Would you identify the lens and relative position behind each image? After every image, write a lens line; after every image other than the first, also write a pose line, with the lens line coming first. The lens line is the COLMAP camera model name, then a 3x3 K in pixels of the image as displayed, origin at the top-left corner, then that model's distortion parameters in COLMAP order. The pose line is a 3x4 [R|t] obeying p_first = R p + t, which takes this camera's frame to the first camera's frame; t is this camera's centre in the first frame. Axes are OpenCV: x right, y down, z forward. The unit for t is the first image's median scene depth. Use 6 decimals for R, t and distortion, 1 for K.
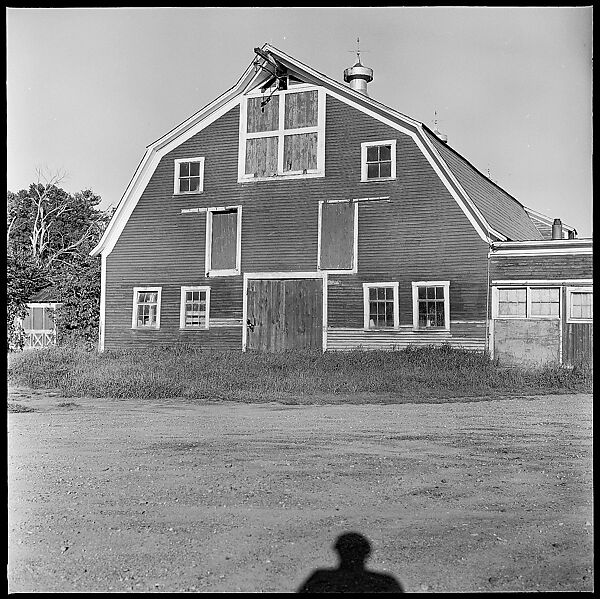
lens RADIAL K [[821.4, 0, 296.6], [0, 821.4, 301.6], [0, 0, 1]] dist [0.025211, -0.180594]
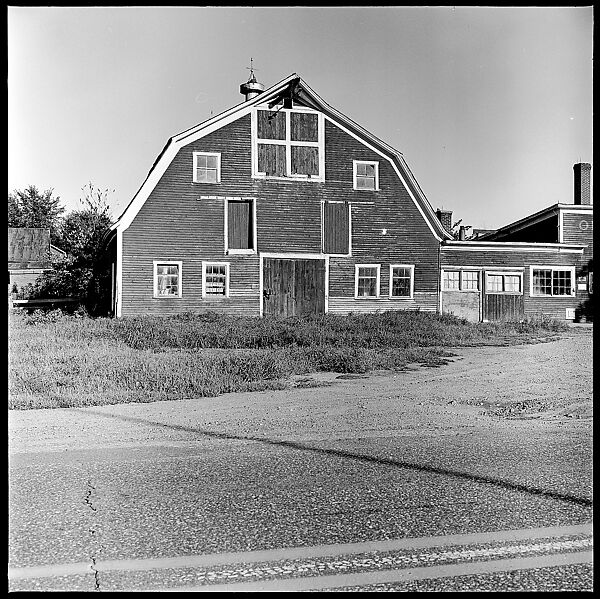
lens RADIAL K [[821.4, 0, 296.6], [0, 821.4, 301.6], [0, 0, 1]] dist [0.025211, -0.180594]
pose [[0.769743, -0.005828, 0.638327, -0.823854], [-0.021929, 0.999127, 0.035567, -0.006368], [-0.637977, -0.041375, 0.768943, 0.006814]]
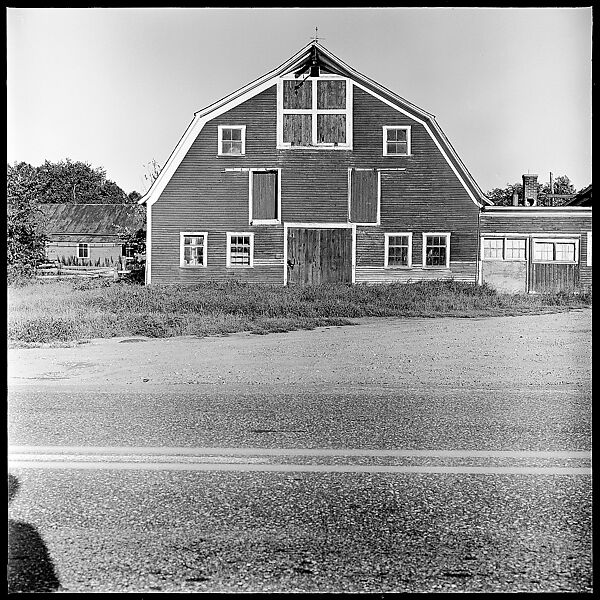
lens RADIAL K [[821.4, 0, 296.6], [0, 821.4, 302.1], [0, 0, 1]] dist [0.025211, -0.180594]
pose [[0.924723, -0.017541, 0.380236, -0.532137], [-0.011749, 0.997146, 0.074573, -0.007706], [-0.380459, -0.073427, 0.921878, -0.175542]]
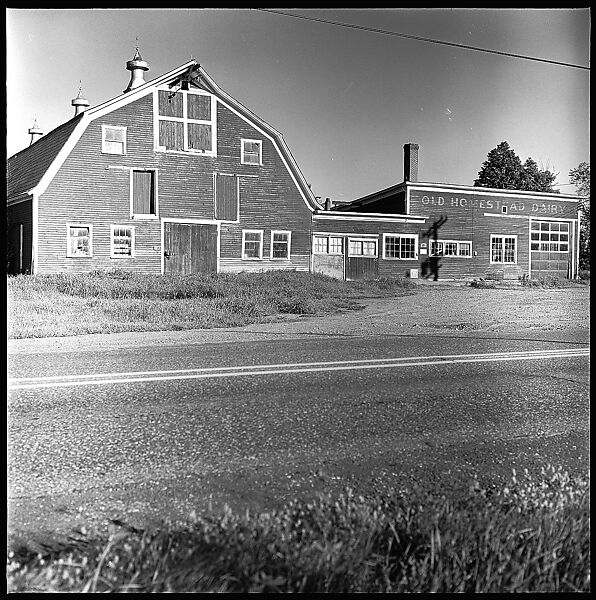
lens RADIAL K [[821.4, 0, 298.0], [0, 821.4, 300.0], [0, 0, 1]] dist [0.025211, -0.180594]
pose [[0.596427, -0.034560, 0.801923, -1.063120], [-0.036698, 0.996854, 0.070255, -0.002541], [-0.801828, -0.071331, 0.593283, -0.025867]]
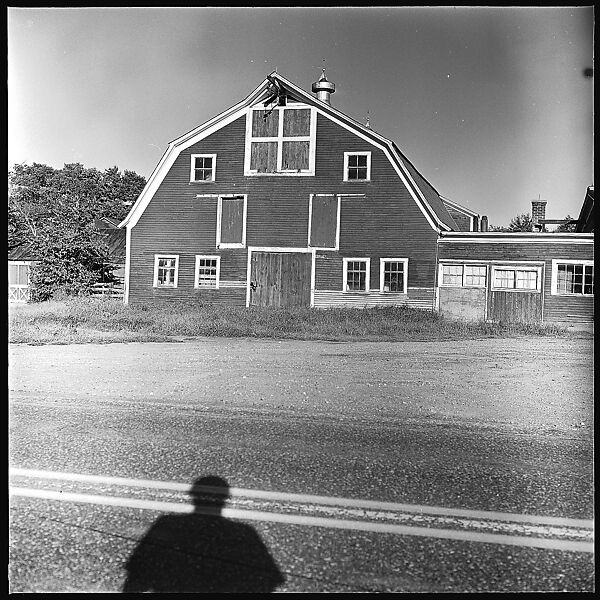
lens RADIAL K [[821.4, 0, 296.6], [0, 821.4, 302.1], [0, 0, 1]] dist [0.025211, -0.180594]
pose [[0.987166, 0.020057, 0.158433, -0.195245], [-0.027678, 0.998556, 0.046044, -0.009050], [-0.157281, -0.049838, 0.986296, -0.301517]]
